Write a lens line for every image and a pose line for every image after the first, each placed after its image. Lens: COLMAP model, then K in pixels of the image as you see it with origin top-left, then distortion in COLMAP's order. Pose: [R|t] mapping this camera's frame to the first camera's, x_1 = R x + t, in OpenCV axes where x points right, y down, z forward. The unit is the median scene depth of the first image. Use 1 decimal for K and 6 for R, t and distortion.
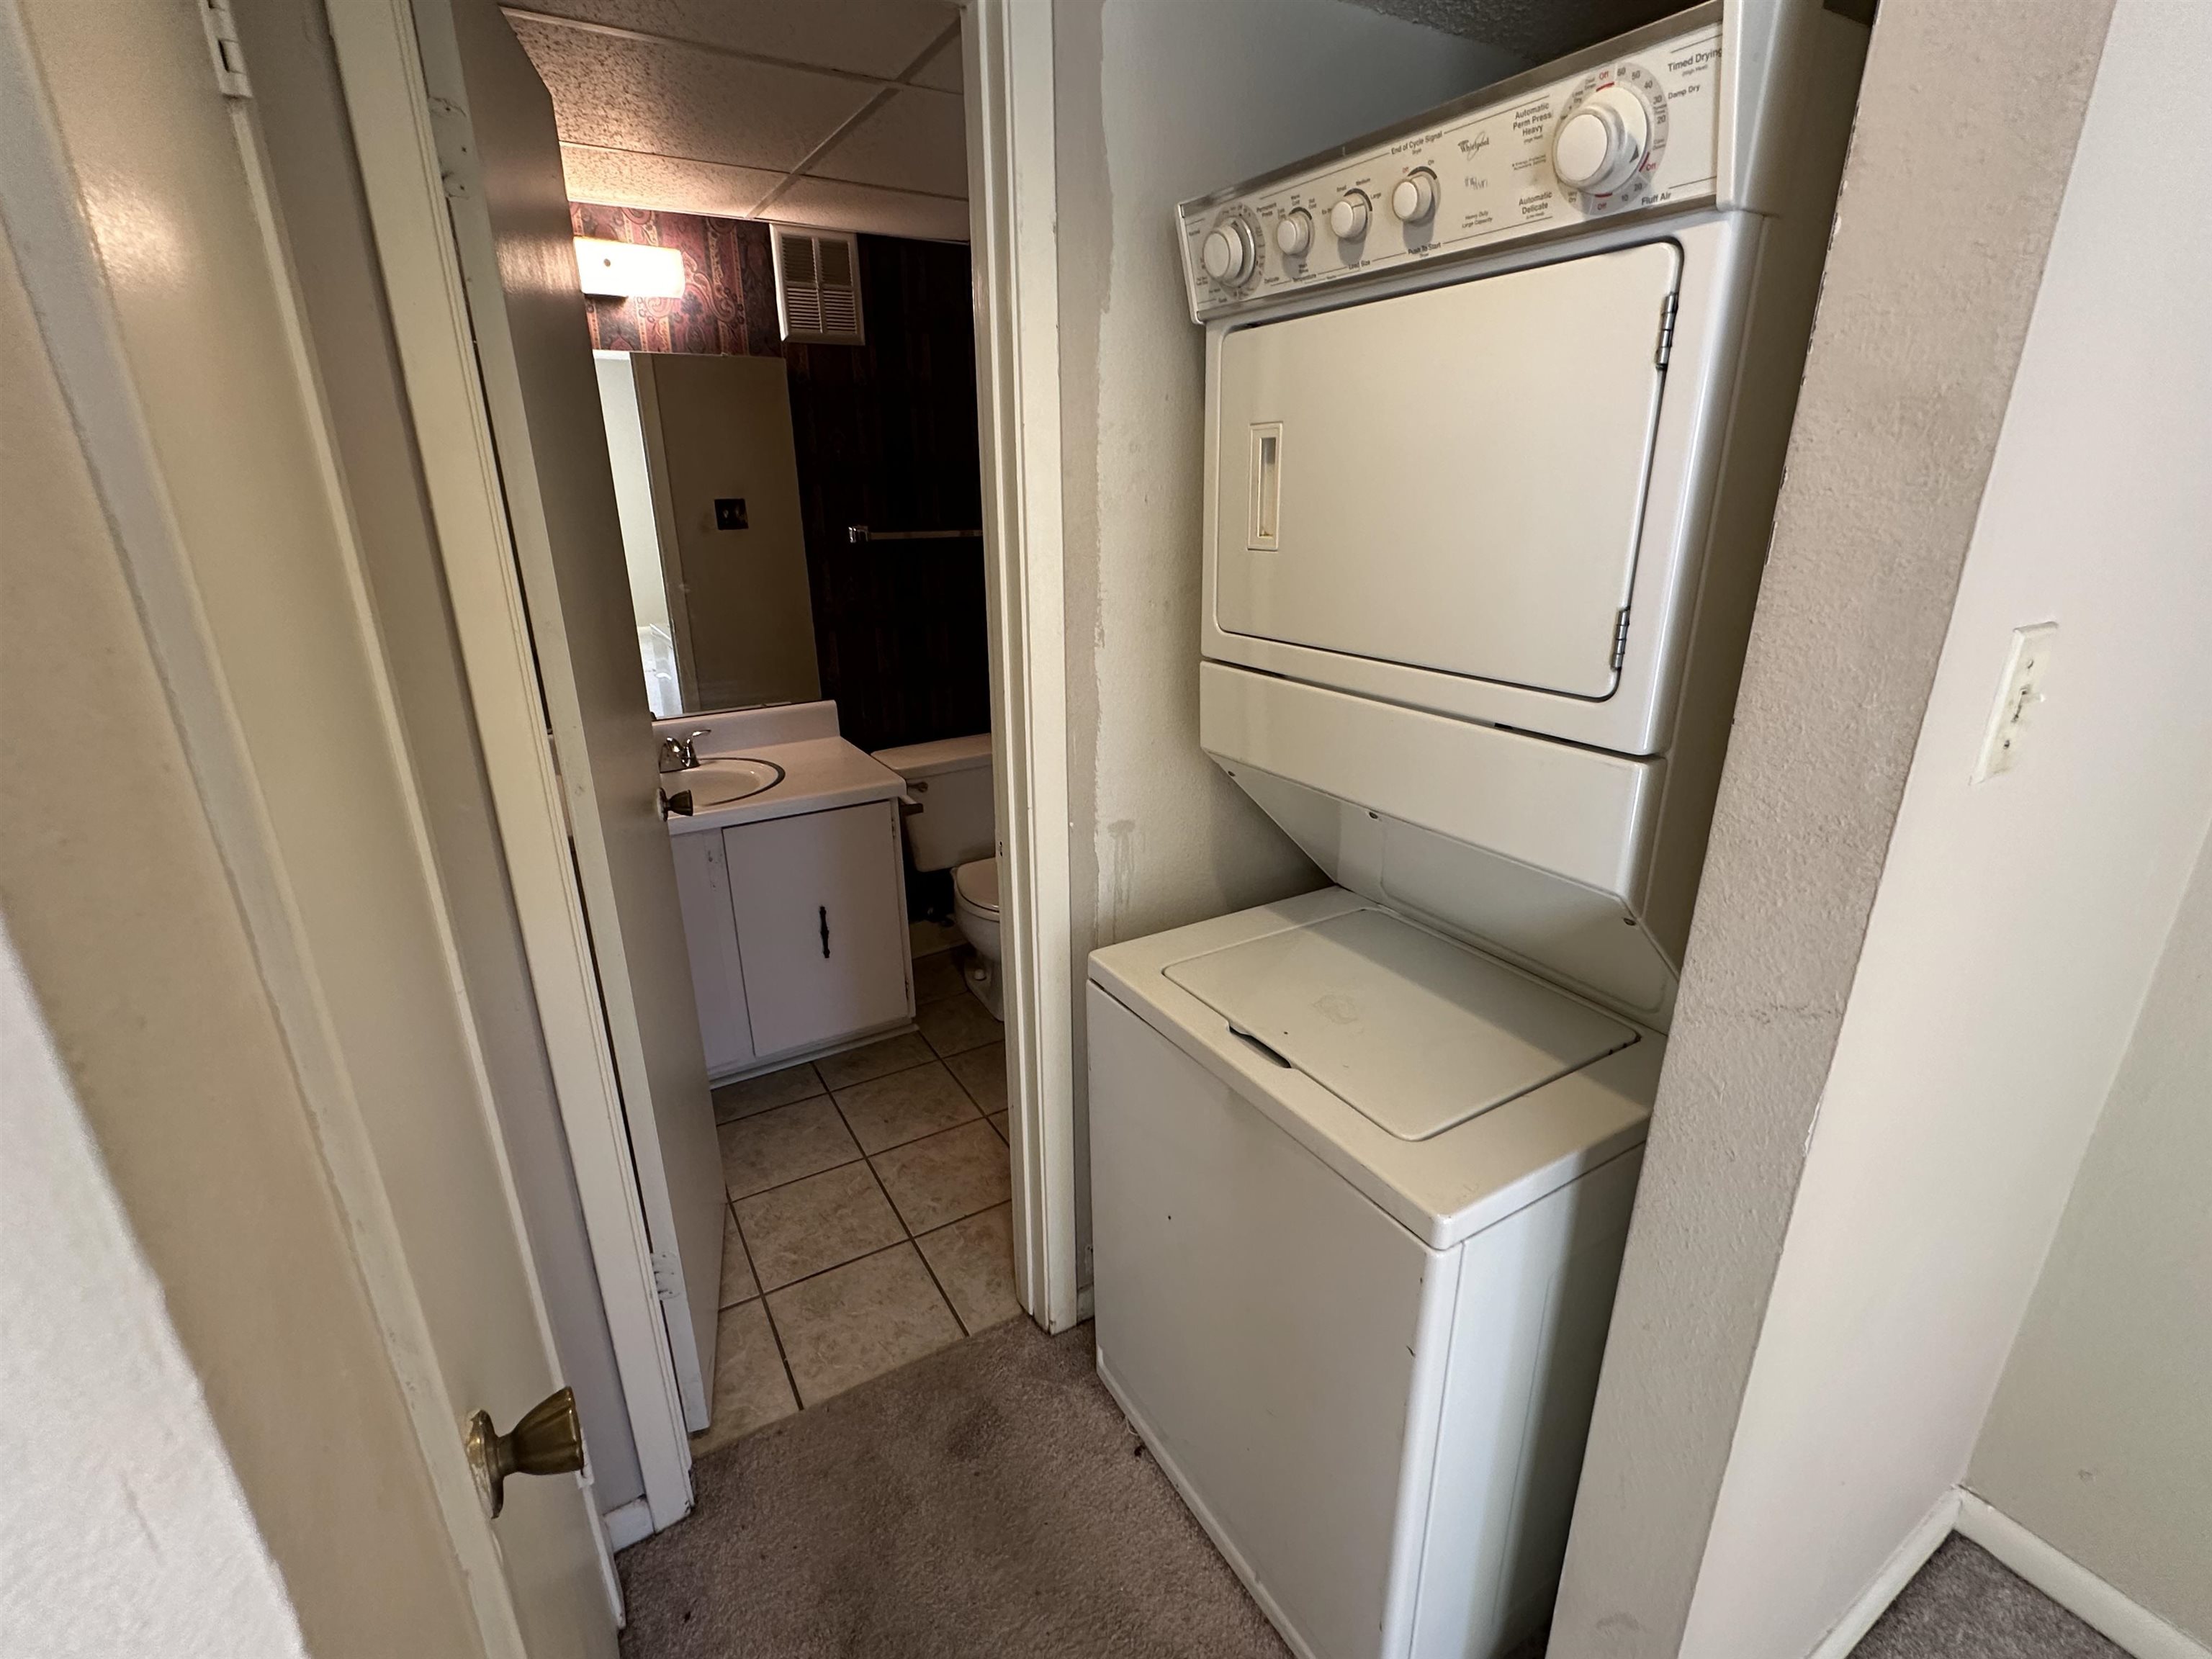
lens RADIAL K [[1013.9, 0, 1103.1], [0, 1013.9, 828.6], [0, 0, 1]] dist [-0.002007, 0.001467]
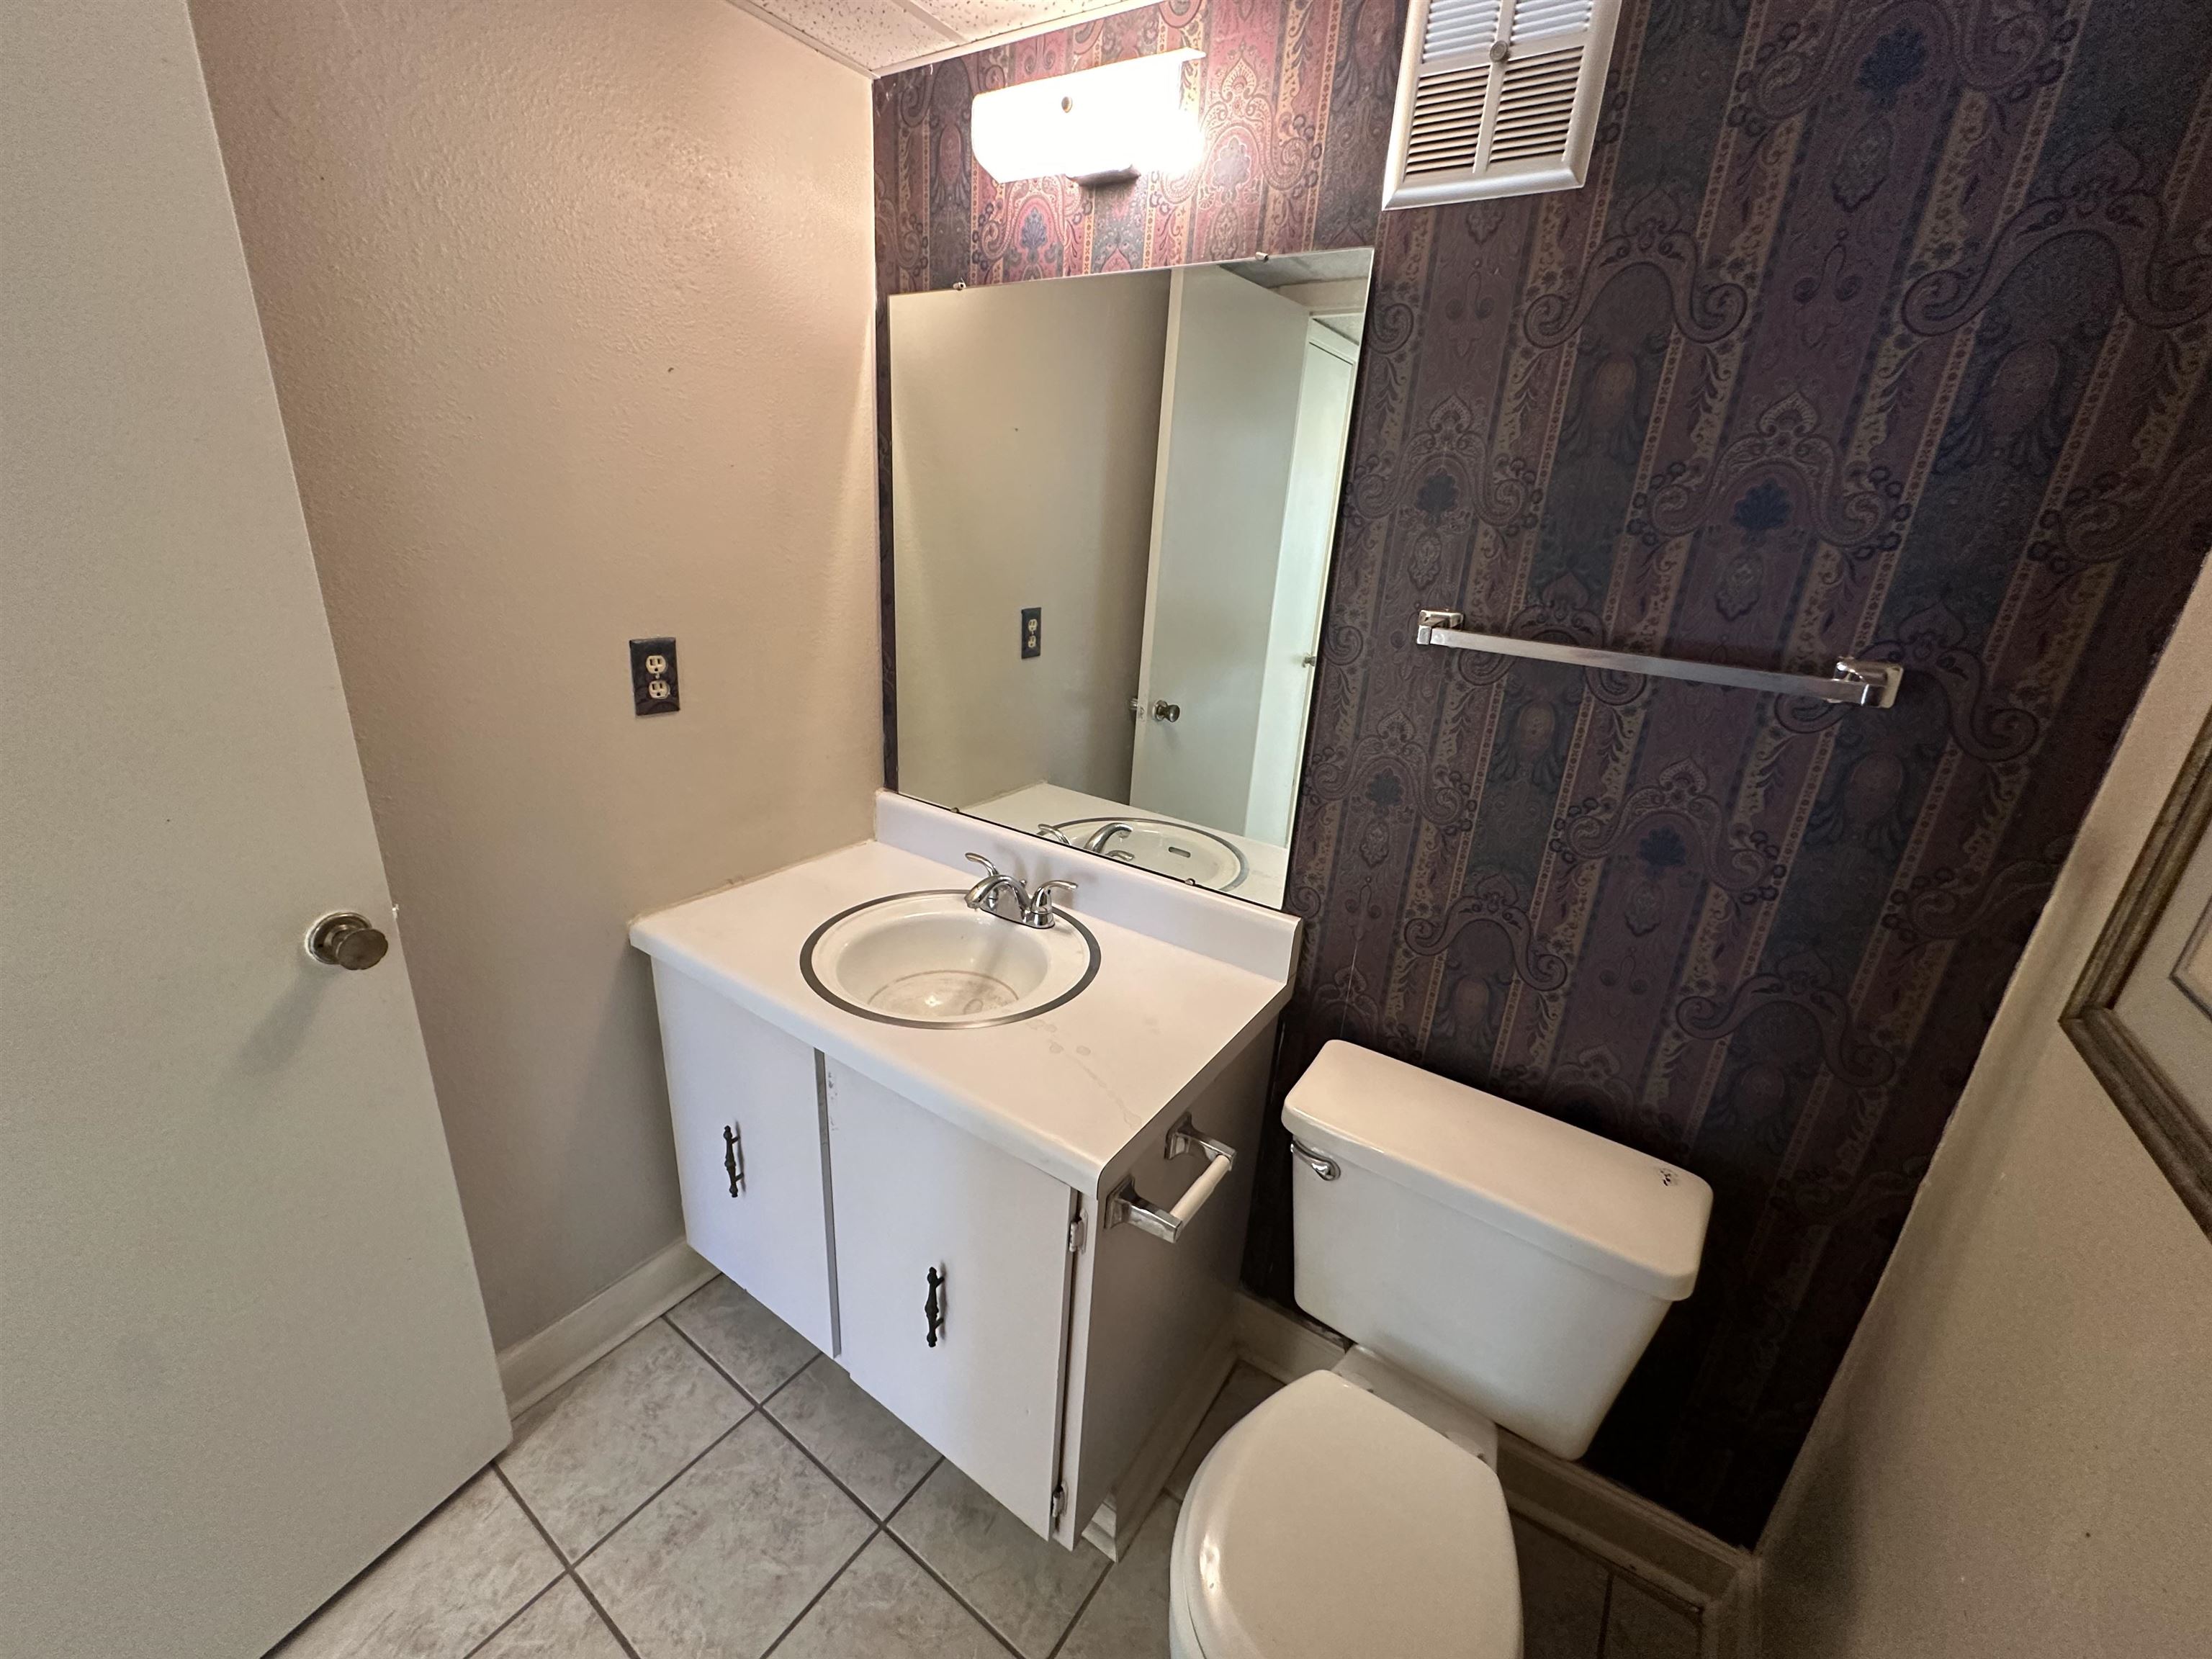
lens RADIAL K [[886.3, 0, 1100.7], [0, 886.3, 826.5], [0, 0, 1]] dist [0.000945, -0.000028]
pose [[0.407348, 0.344815, -0.845678, 0.078527], [-0.371496, 0.908475, 0.191477, -0.263857], [0.834301, 0.236168, 0.498163, 0.786058]]
